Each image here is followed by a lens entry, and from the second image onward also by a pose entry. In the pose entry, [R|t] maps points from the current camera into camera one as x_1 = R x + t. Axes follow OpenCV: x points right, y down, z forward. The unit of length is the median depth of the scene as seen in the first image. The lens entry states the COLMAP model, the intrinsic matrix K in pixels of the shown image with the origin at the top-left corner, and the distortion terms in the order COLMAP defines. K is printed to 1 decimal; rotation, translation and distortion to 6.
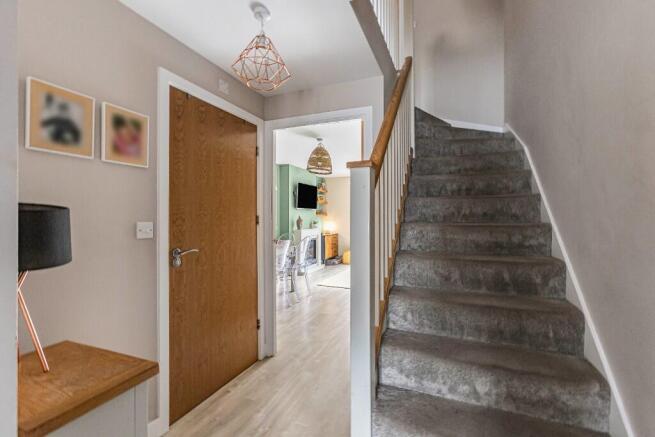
lens RADIAL K [[298.2, 0, 325.0], [0, 298.2, 203.4], [0, 0, 1]] dist [-0.004189, 0.002197]
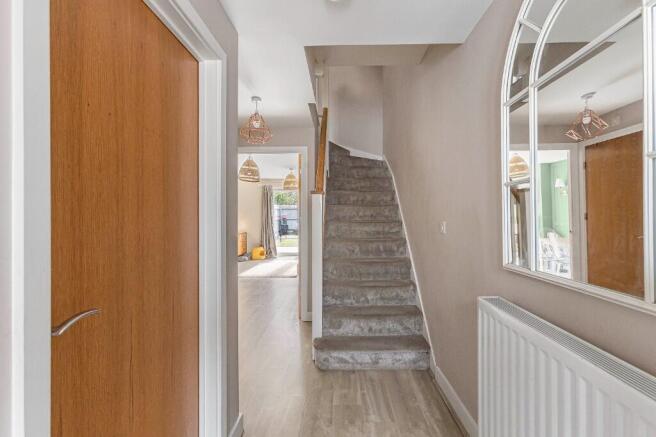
lens RADIAL K [[298.6, 0, 326.0], [0, 298.6, 214.1], [0, 0, 1]] dist [-0.004189, 0.002197]
pose [[0.939214, -0.007377, 0.343253, -0.285482], [-0.006226, 0.999239, 0.038513, -0.035324], [-0.343276, -0.038309, 0.938453, -0.500499]]
